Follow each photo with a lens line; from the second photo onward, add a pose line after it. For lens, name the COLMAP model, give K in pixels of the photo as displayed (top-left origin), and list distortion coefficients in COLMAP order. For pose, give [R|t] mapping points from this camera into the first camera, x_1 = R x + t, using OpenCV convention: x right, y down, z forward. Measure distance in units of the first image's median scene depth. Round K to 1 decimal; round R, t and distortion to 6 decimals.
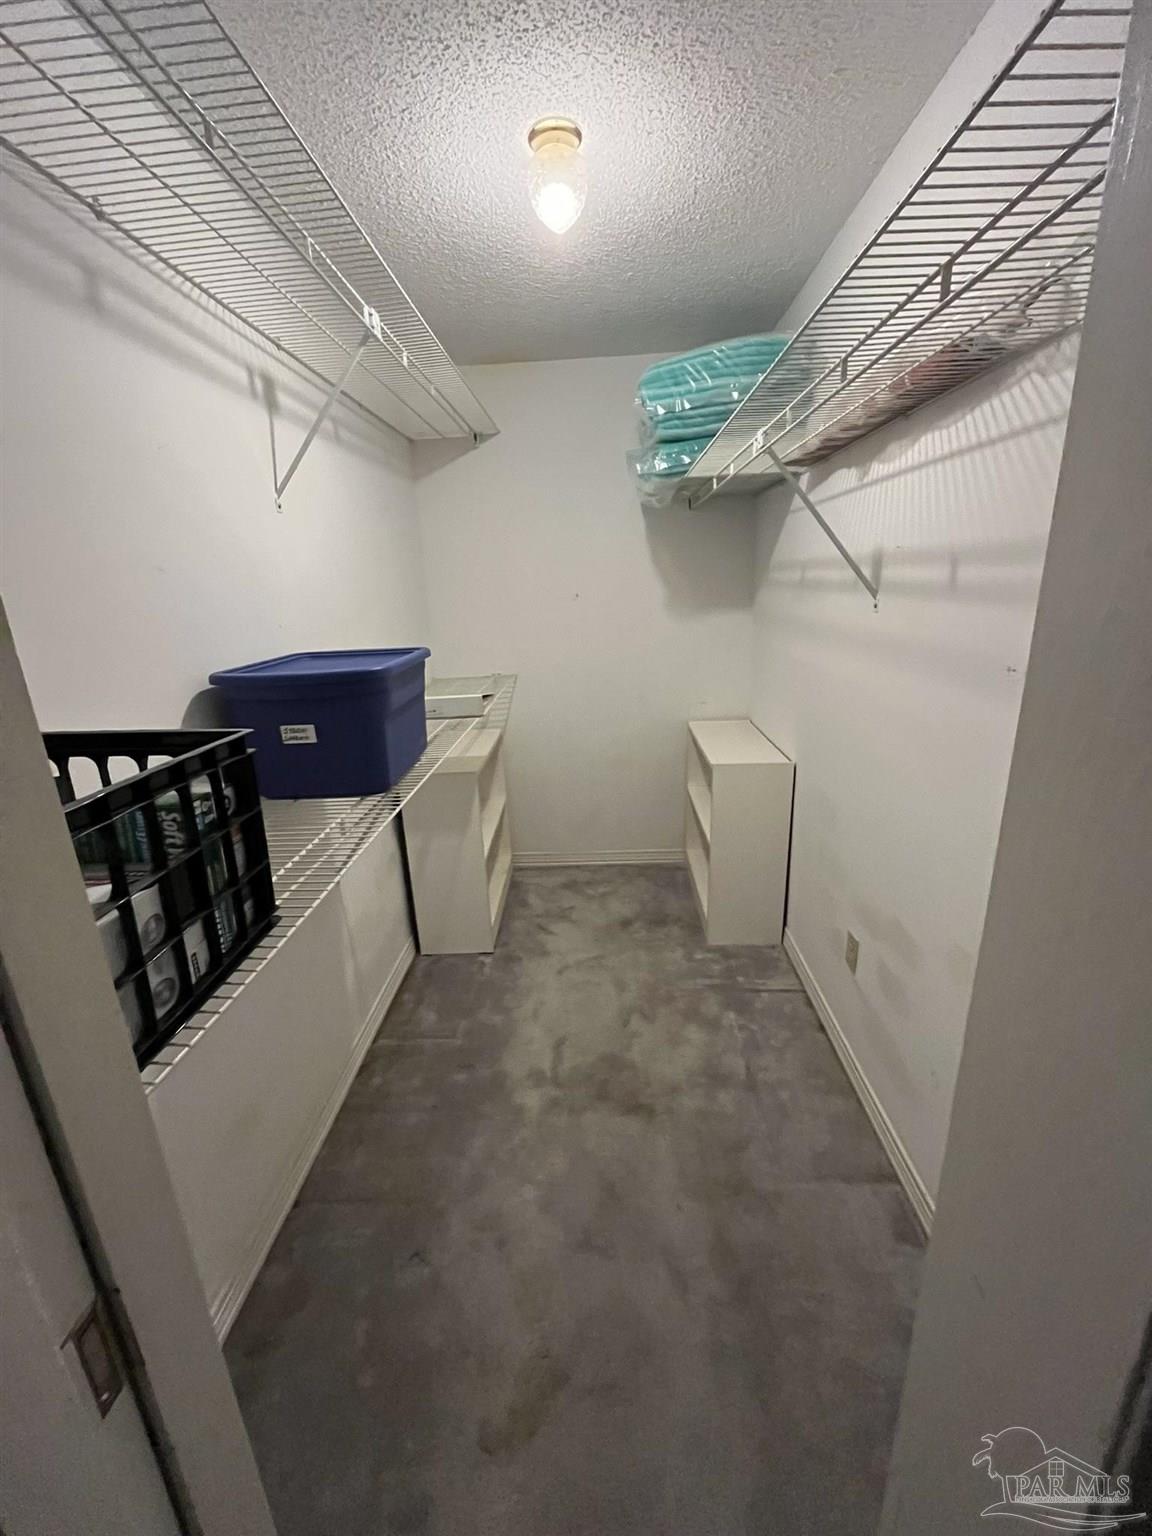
lens RADIAL K [[622.5, 0, 573.5], [0, 622.5, 767.8], [0, 0, 1]] dist [-0.005857, 0.000357]
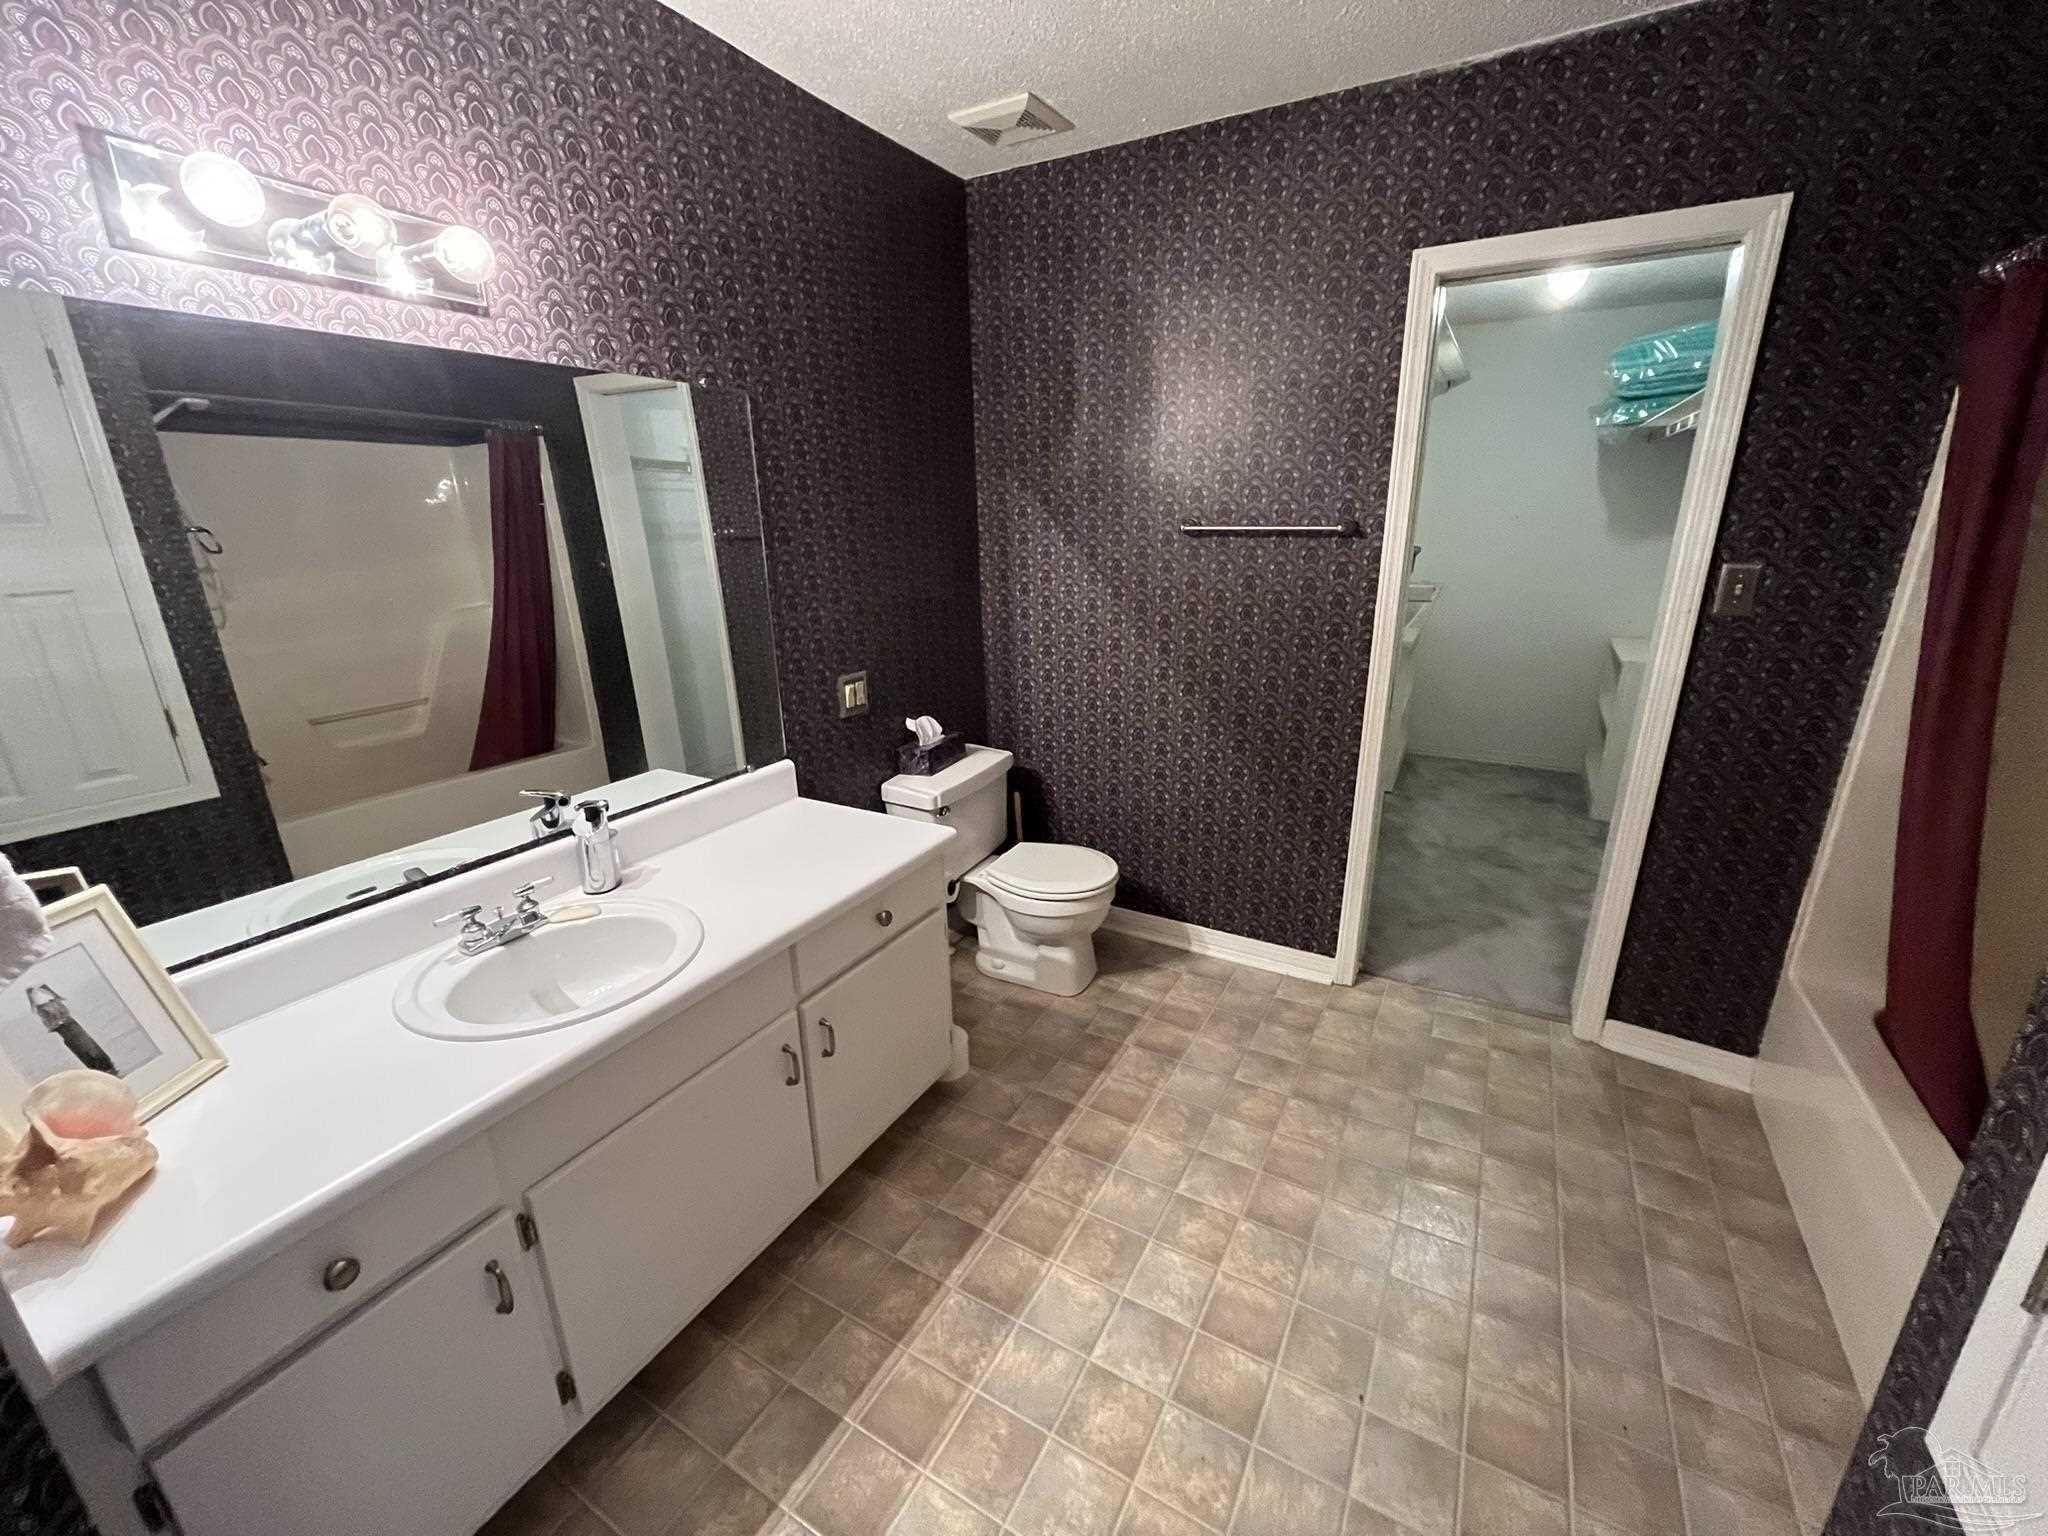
lens RADIAL K [[830.0, 0, 1024.3], [0, 830.0, 774.7], [0, 0, 1]] dist [-0.005857, 0.000357]
pose [[0.887414, 0.167736, -0.429372, -0.090280], [-0.148139, 0.985811, 0.078943, 0.280063], [0.436522, -0.006448, 0.899671, -1.058030]]
